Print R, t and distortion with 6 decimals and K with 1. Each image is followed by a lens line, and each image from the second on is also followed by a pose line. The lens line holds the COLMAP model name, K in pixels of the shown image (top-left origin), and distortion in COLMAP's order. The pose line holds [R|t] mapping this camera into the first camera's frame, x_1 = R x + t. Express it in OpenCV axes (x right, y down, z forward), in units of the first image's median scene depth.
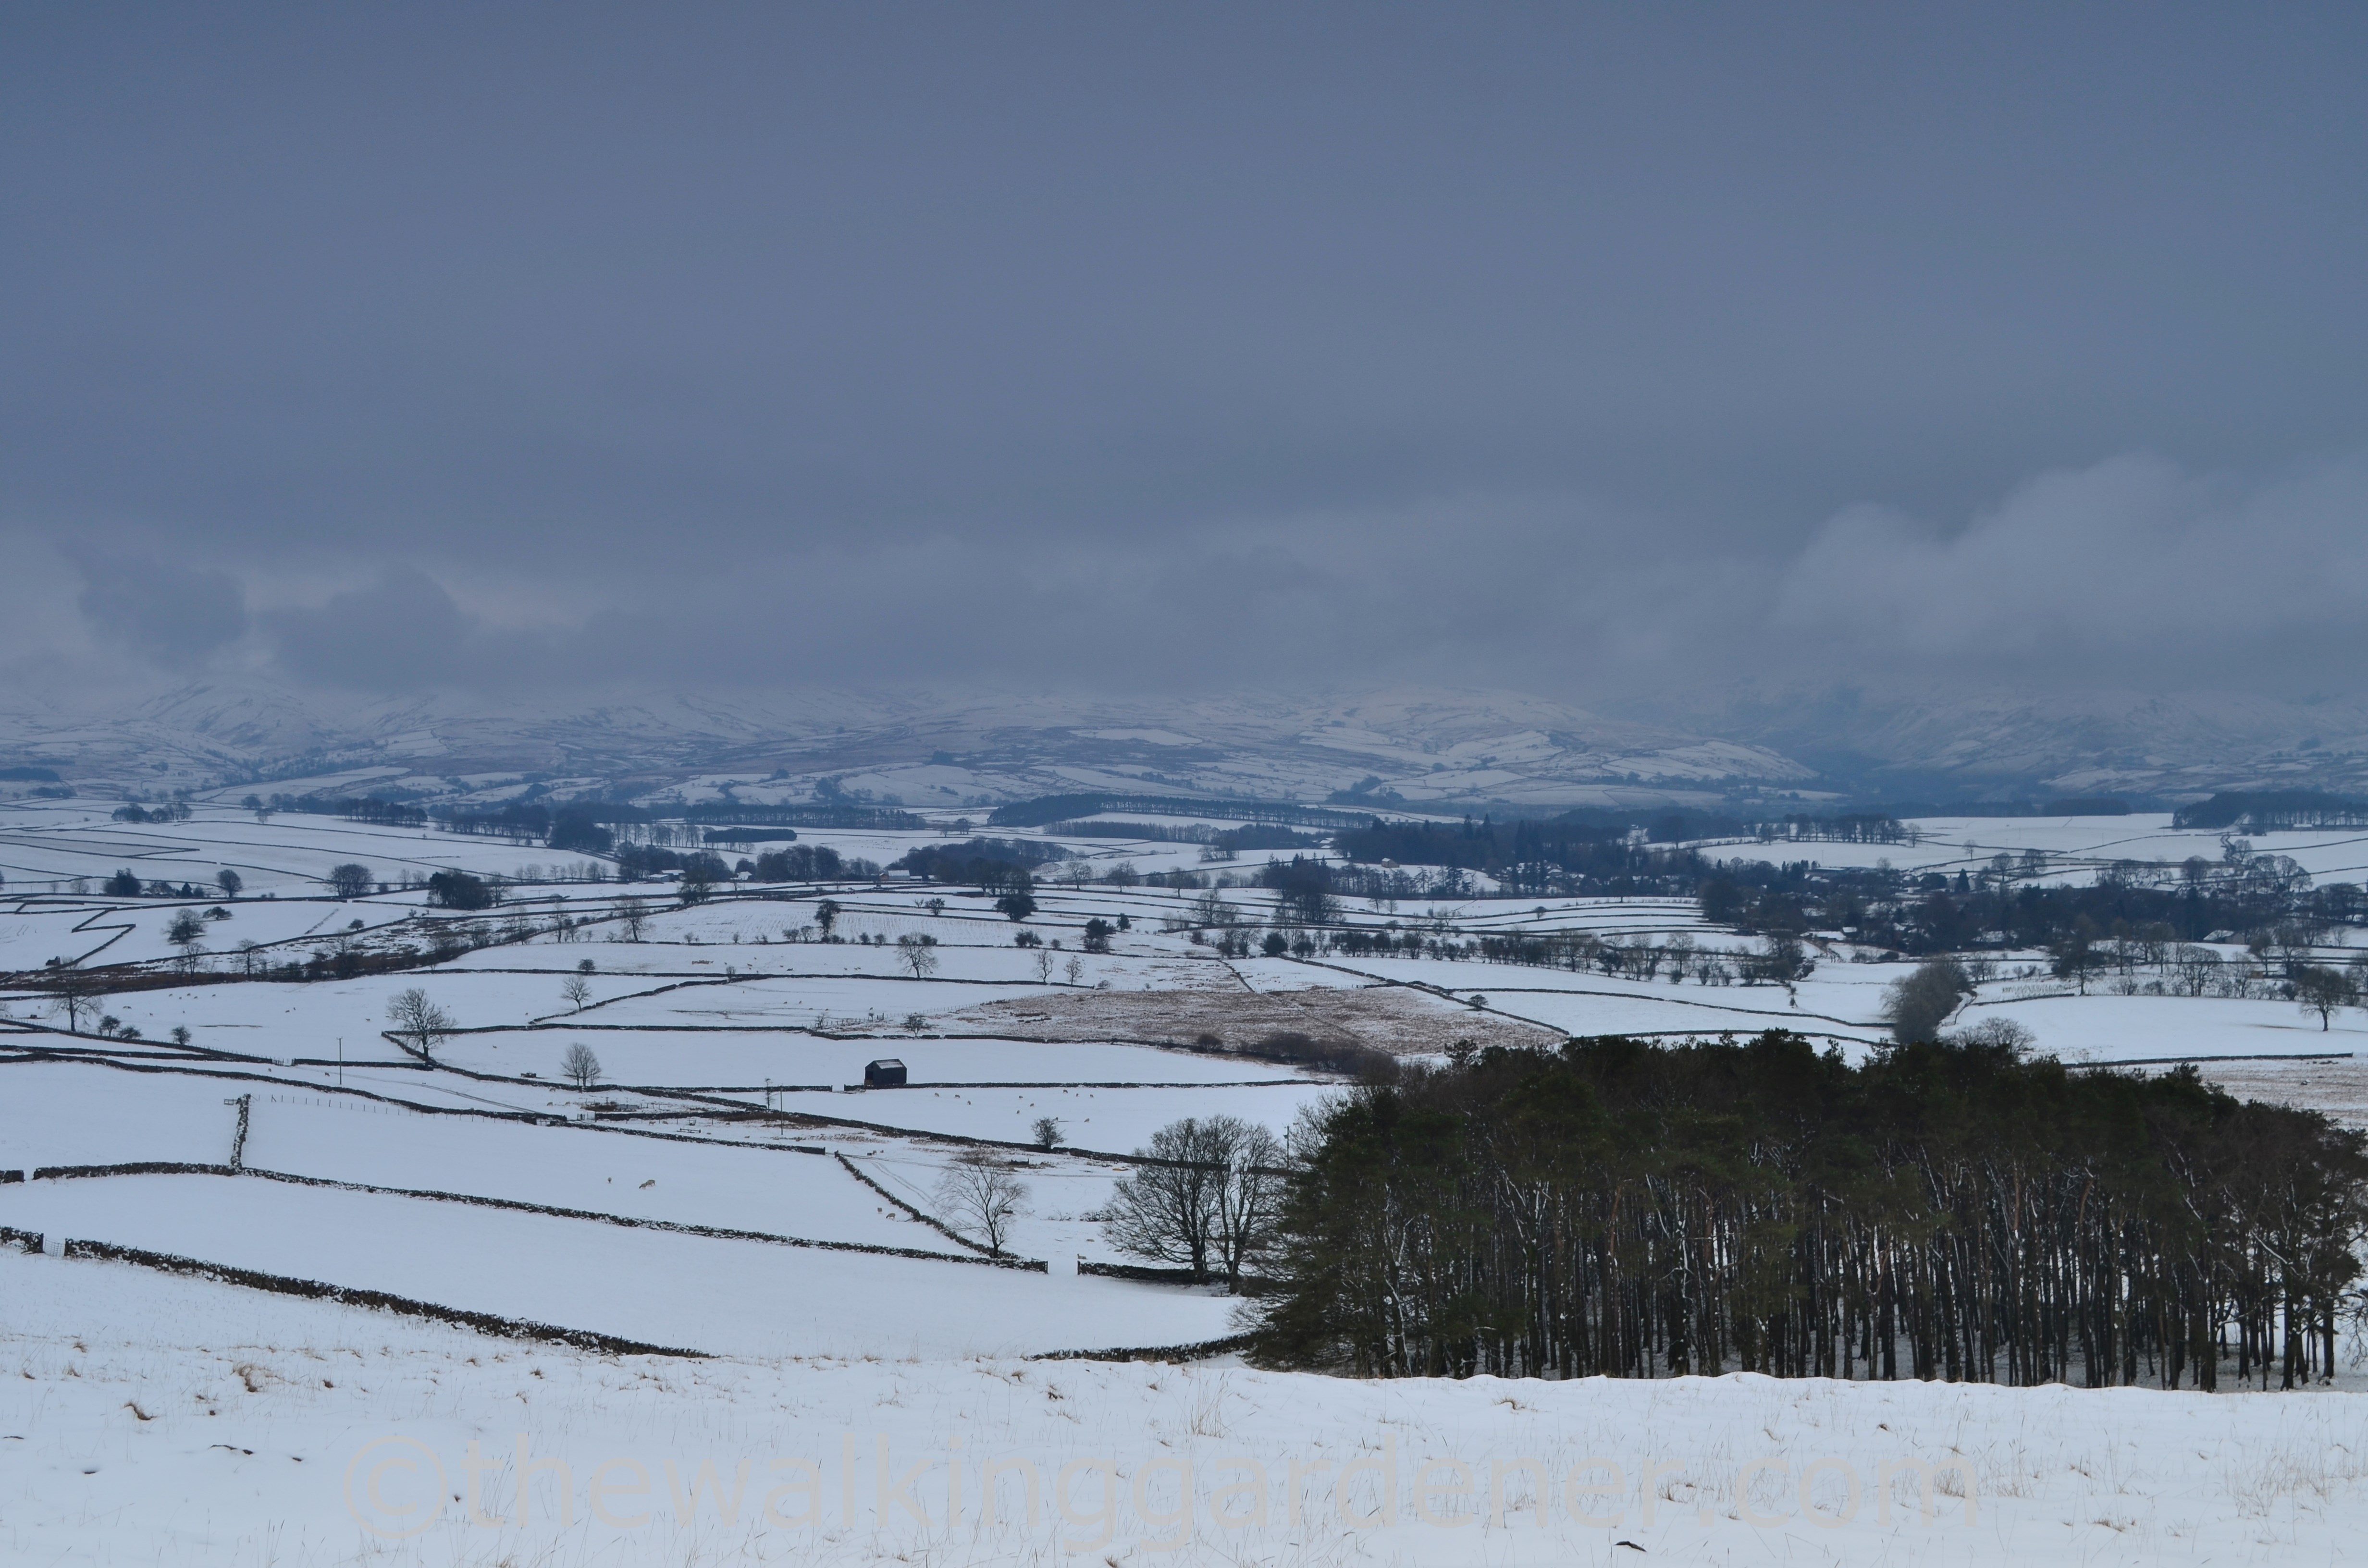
lens RADIAL K [[3141.9, 0, 1265.0], [0, 3141.9, 782.1], [0, 0, 1]] dist [-0.018967, -0.076196]
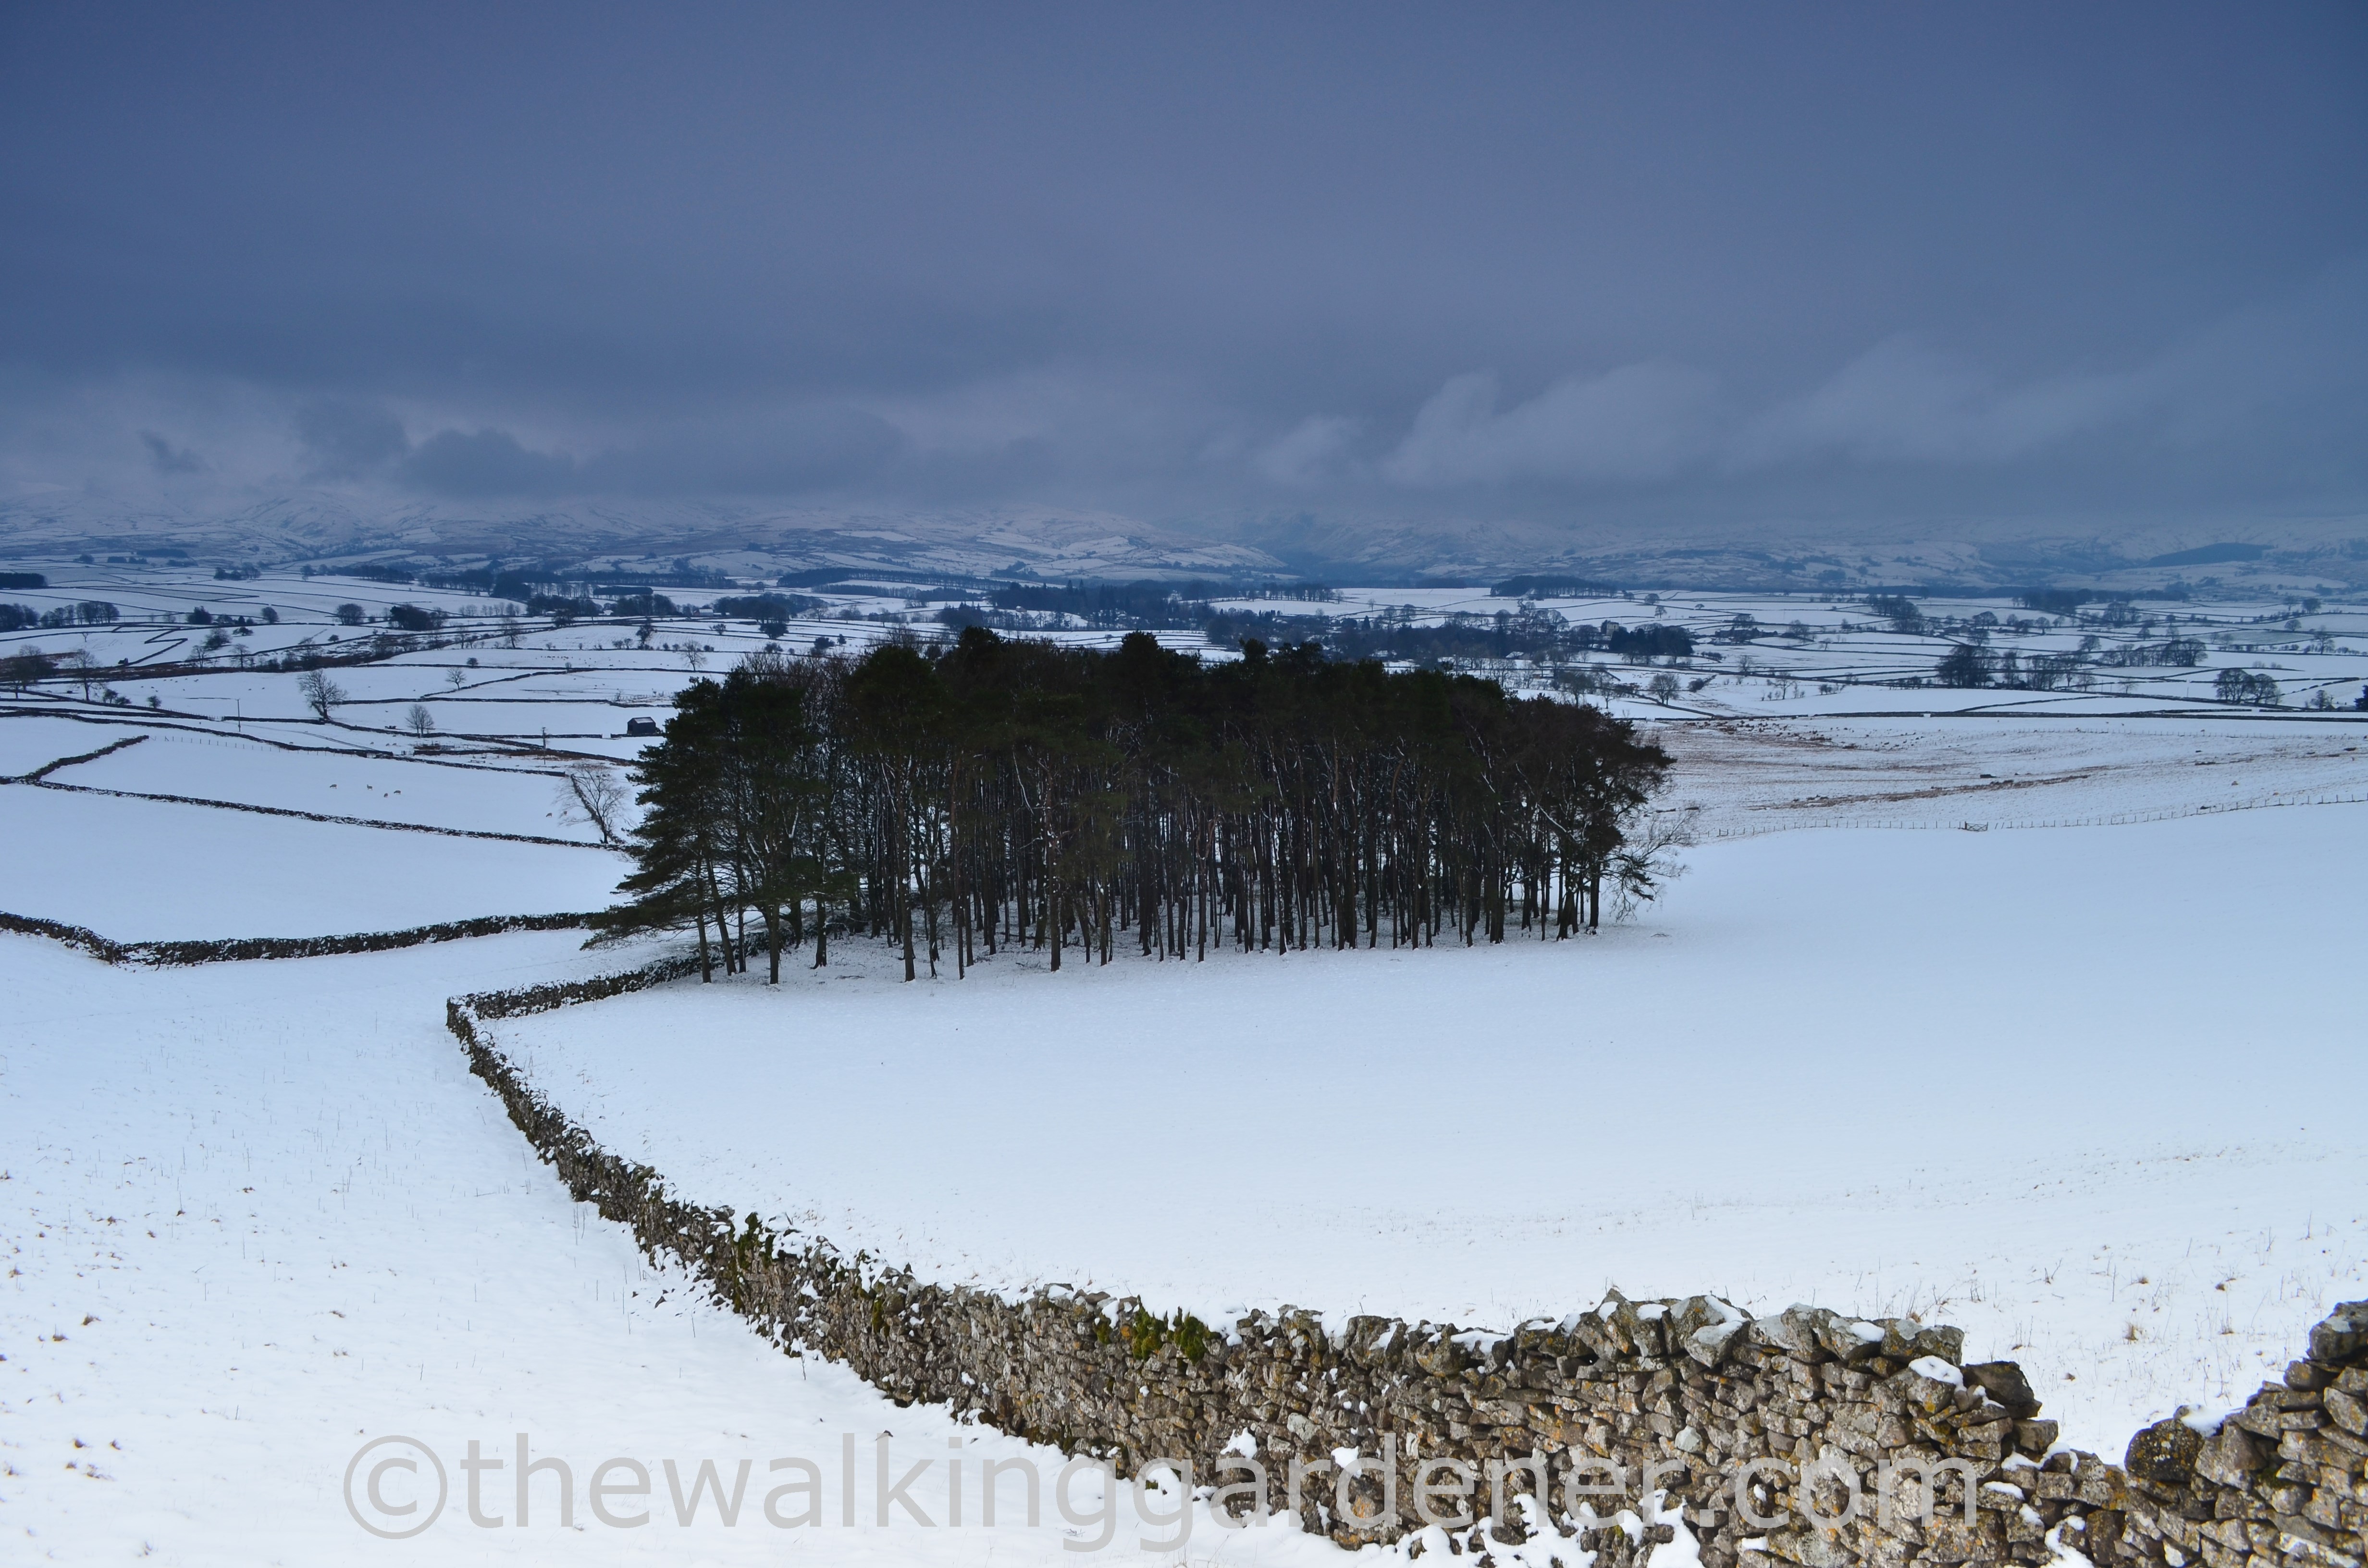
lens RADIAL K [[3085.1, 0, 1184.0], [0, 3085.1, 784.0], [0, 0, 1]] dist [-0.166777, -0.012474]
pose [[0.982542, -0.003673, 0.186005, -0.174220], [-0.021794, 0.990648, 0.134689, -0.101172], [-0.184760, -0.136391, 0.973273, -0.573317]]
